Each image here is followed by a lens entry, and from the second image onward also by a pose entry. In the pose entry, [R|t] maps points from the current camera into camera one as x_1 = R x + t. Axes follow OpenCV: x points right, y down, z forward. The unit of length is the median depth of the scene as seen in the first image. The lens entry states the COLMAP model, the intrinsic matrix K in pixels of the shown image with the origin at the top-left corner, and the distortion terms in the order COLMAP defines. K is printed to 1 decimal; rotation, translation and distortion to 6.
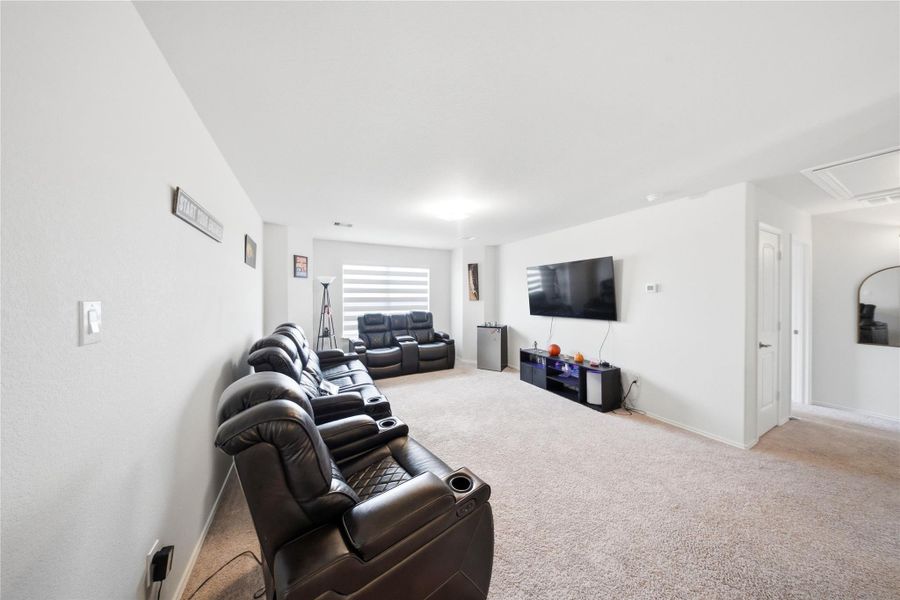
lens RADIAL K [[253.4, 0, 444.6], [0, 253.4, 302.3], [0, 0, 1]] dist [0.000835, -0.000011]
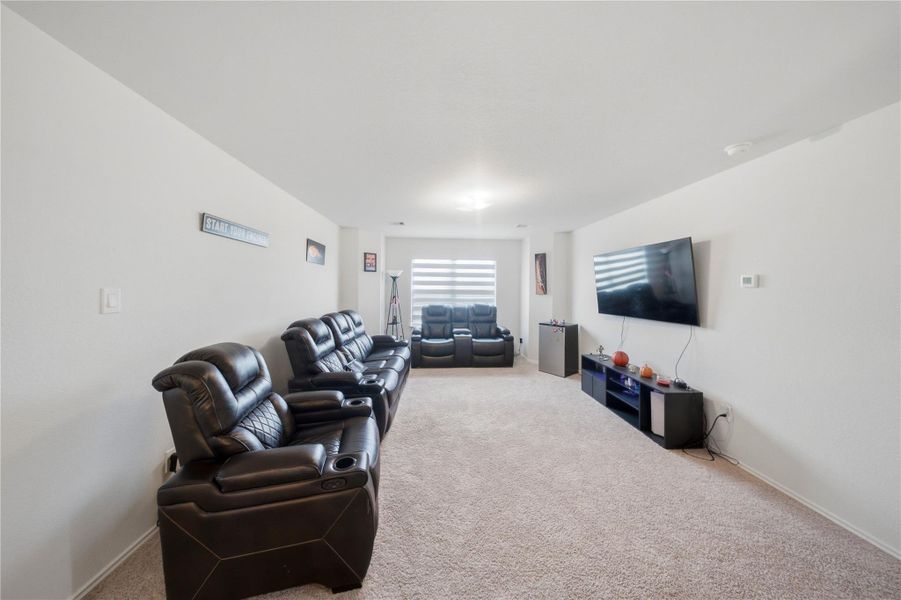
lens RADIAL K [[260.6, 0, 454.3], [0, 260.6, 294.1], [0, 0, 1]] dist [0.008538, -0.004423]
pose [[0.926849, 0.019475, -0.374929, 0.205081], [-0.021254, 0.999774, -0.000610, -0.002102], [0.374833, 0.008534, 0.927053, 0.032768]]
